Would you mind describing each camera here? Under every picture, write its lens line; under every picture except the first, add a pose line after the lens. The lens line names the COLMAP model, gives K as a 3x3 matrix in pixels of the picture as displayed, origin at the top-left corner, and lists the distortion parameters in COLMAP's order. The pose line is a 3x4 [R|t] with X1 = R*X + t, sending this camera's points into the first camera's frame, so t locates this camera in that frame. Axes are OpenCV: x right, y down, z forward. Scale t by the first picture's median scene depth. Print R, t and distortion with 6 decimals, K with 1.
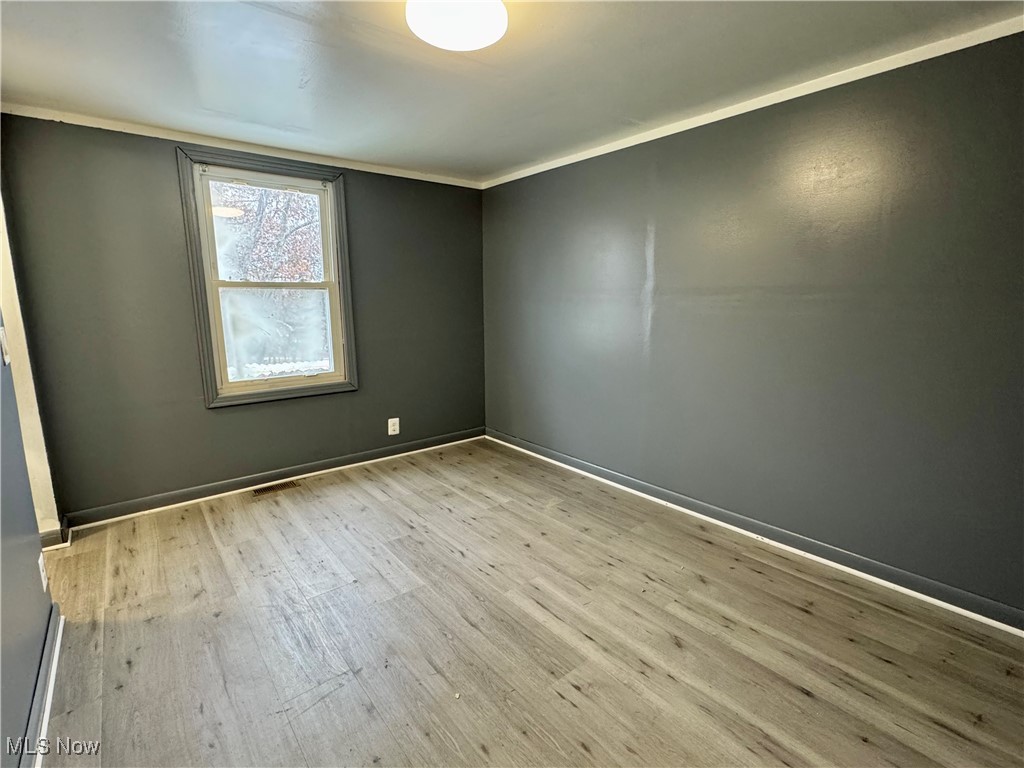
lens RADIAL K [[488.1, 0, 511.8], [0, 488.1, 384.1], [0, 0, 1]] dist [-0.003563, 0.000666]
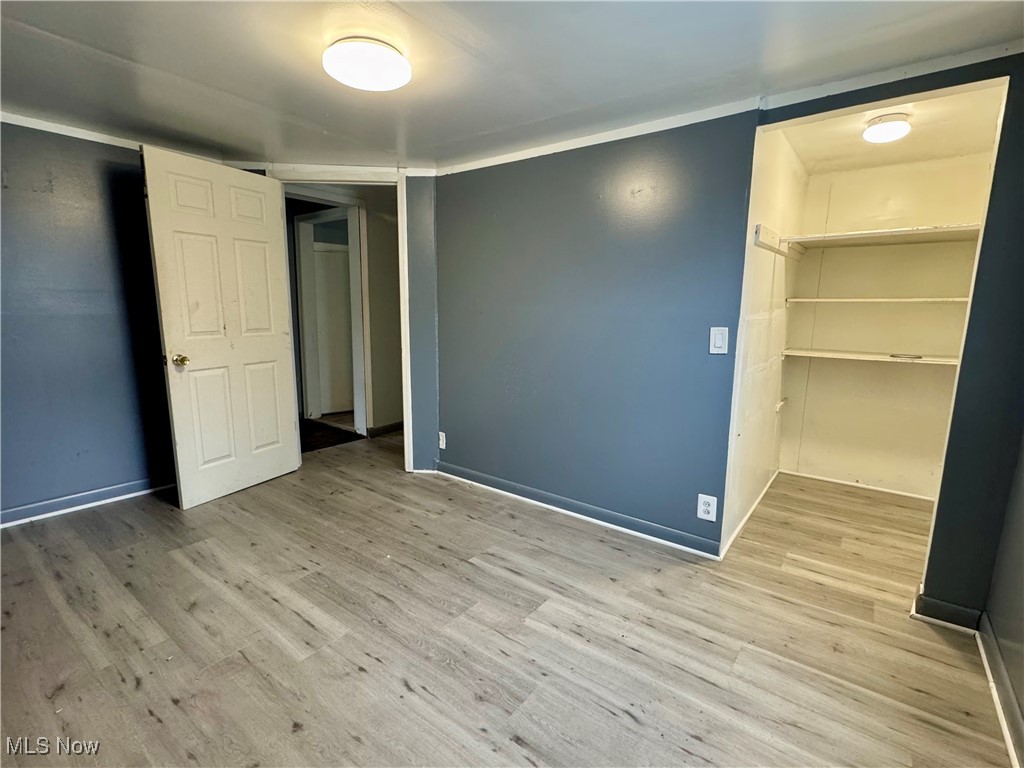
lens RADIAL K [[488.1, 0, 512.5], [0, 488.1, 386.3], [0, 0, 1]] dist [-0.003563, 0.000666]
pose [[-0.972352, 0.029275, -0.231677, -0.119340], [-0.050460, 0.942331, 0.330855, -0.322652], [0.228003, 0.333398, -0.914801, 1.832988]]
